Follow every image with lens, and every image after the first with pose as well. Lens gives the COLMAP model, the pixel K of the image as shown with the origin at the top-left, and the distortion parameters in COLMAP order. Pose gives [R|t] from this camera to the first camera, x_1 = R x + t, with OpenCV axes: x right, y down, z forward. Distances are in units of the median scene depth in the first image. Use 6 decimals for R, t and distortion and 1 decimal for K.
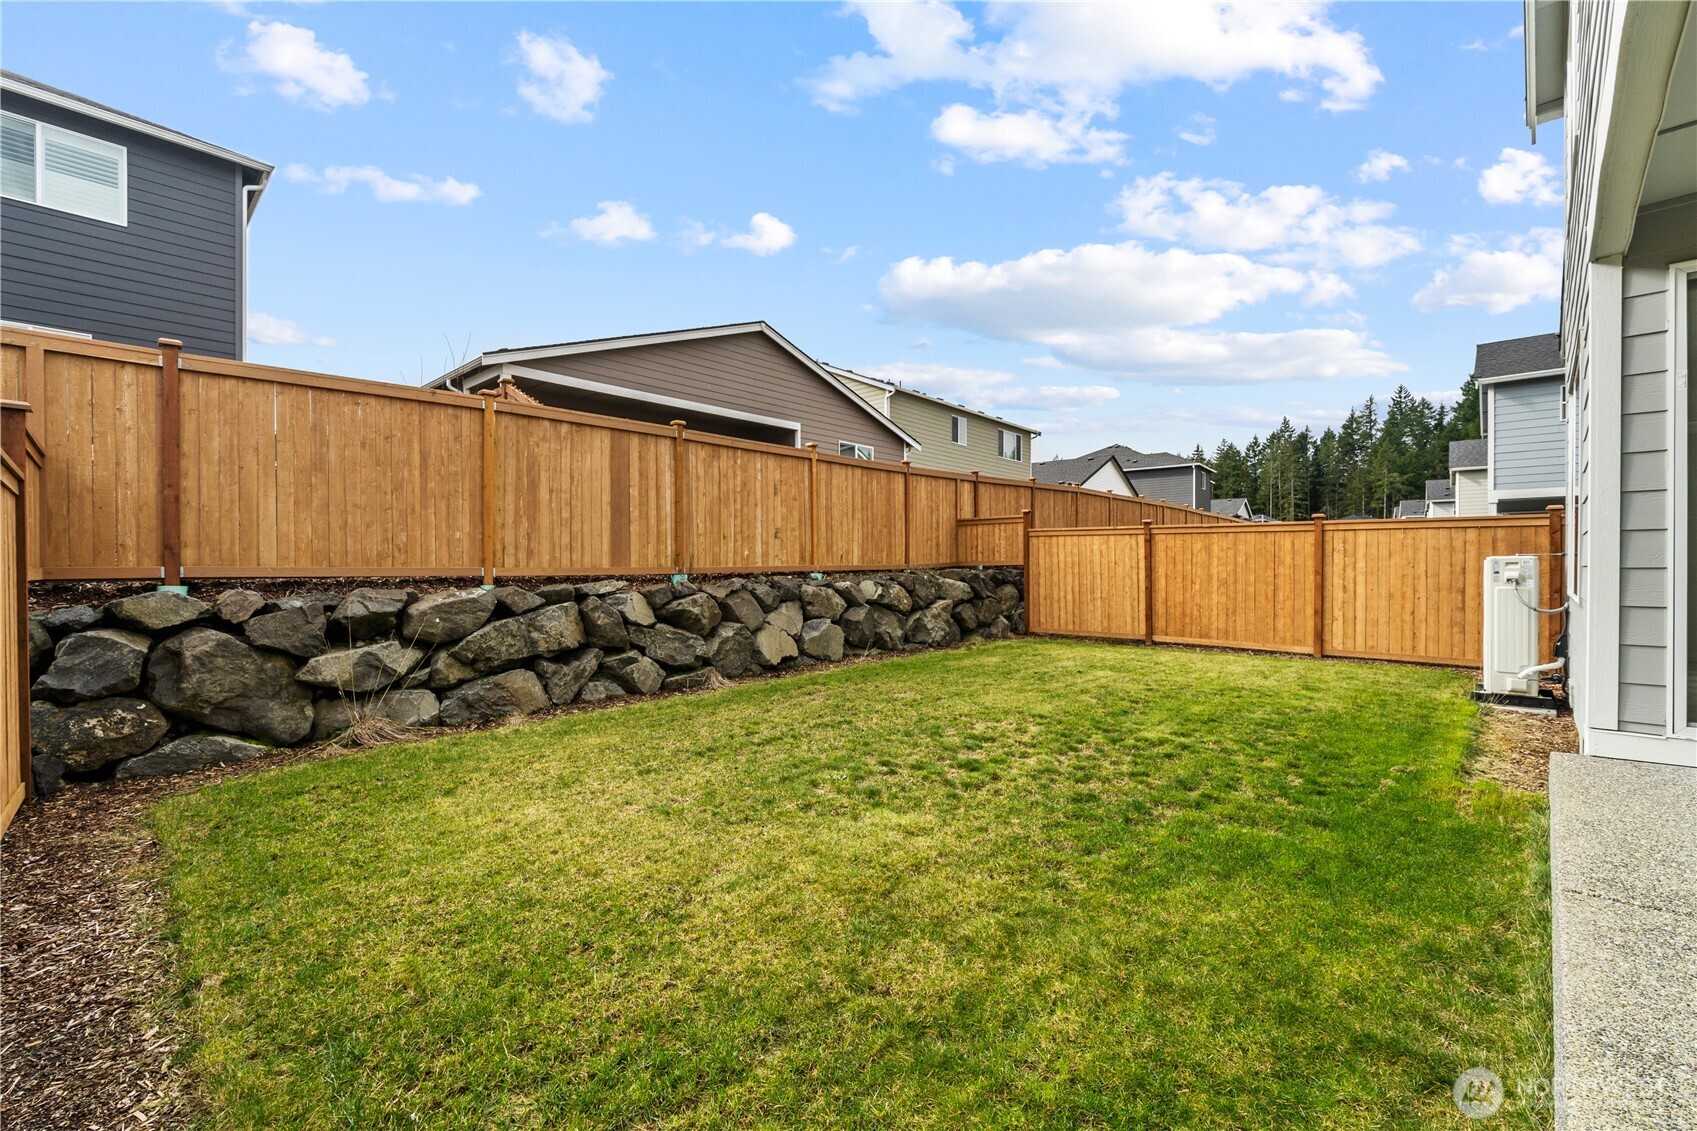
lens RADIAL K [[730.4, 0, 849.1], [0, 730.4, 570.6], [0, 0, 1]] dist [-0.004147, -0.000113]
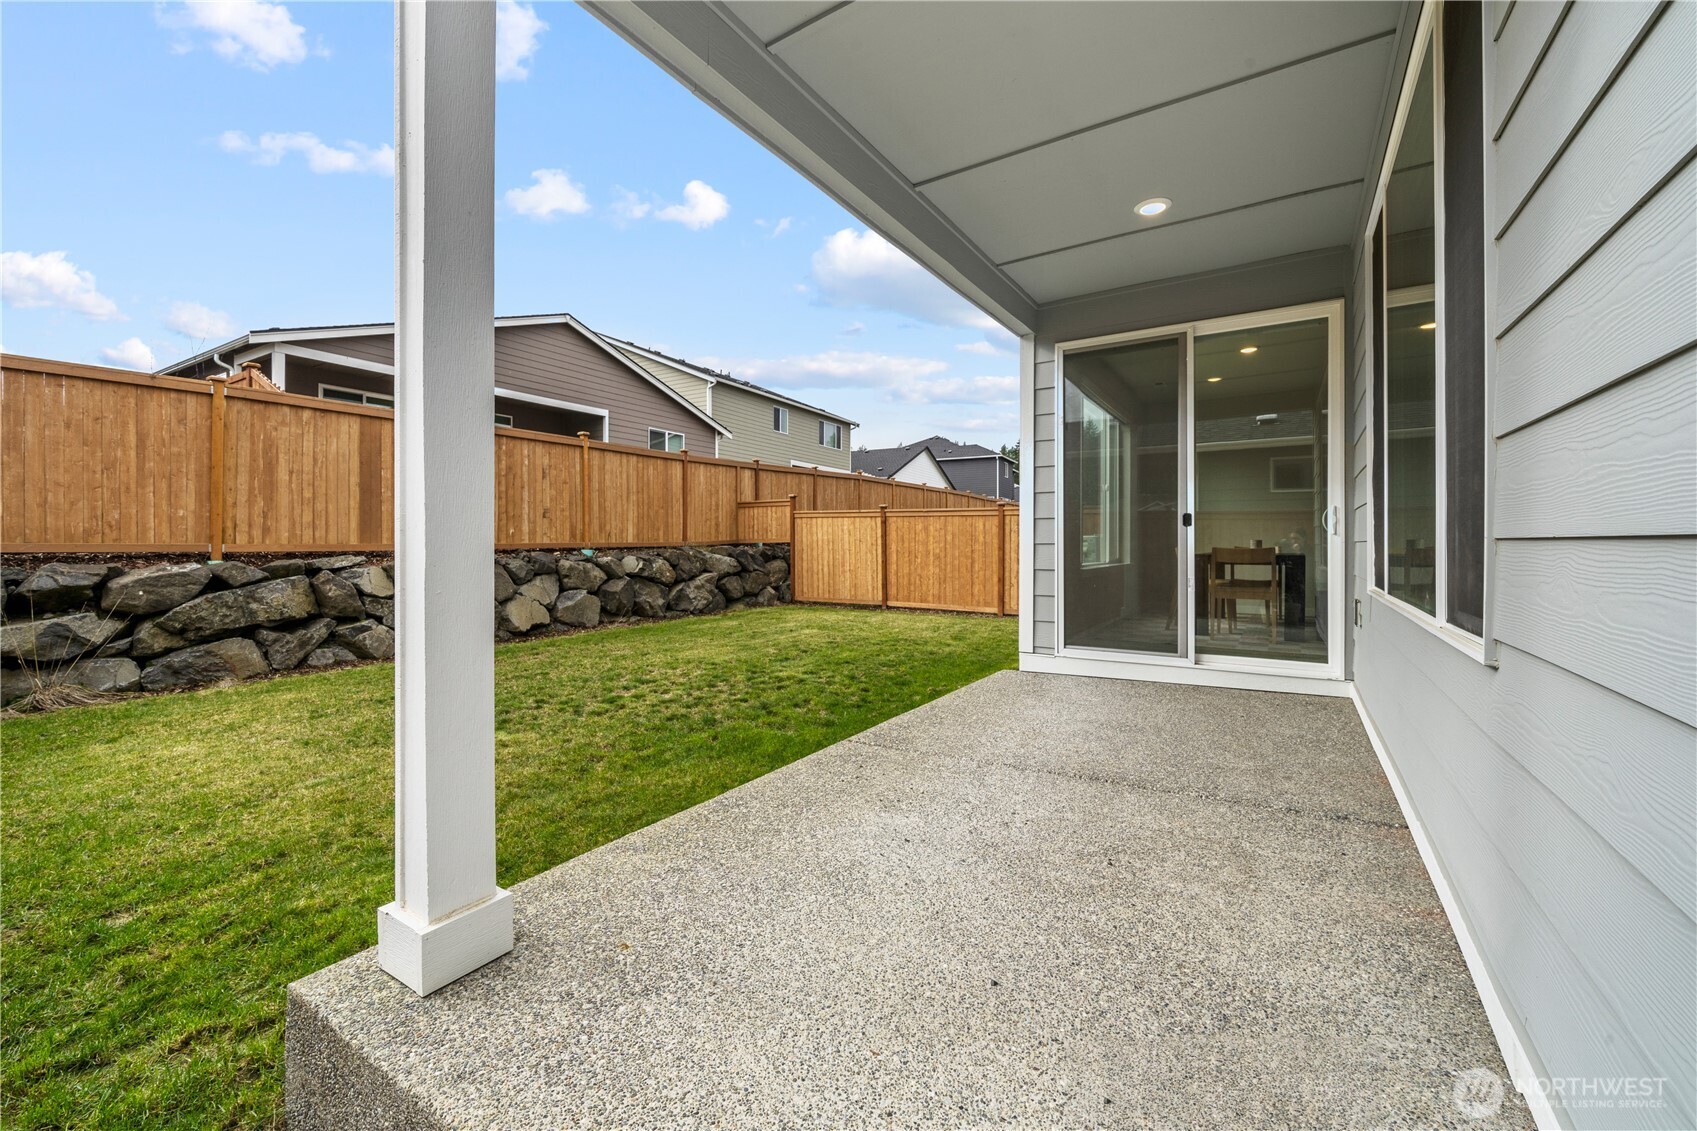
lens RADIAL K [[693.4, 0, 855.1], [0, 693.4, 539.4], [0, 0, 1]] dist [-0.004560, 0.000128]
pose [[0.979905, 0.001953, 0.199453, 0.174115], [0.000594, 0.999919, -0.012713, 0.002051], [-0.199462, 0.012576, 0.979825, -0.134759]]
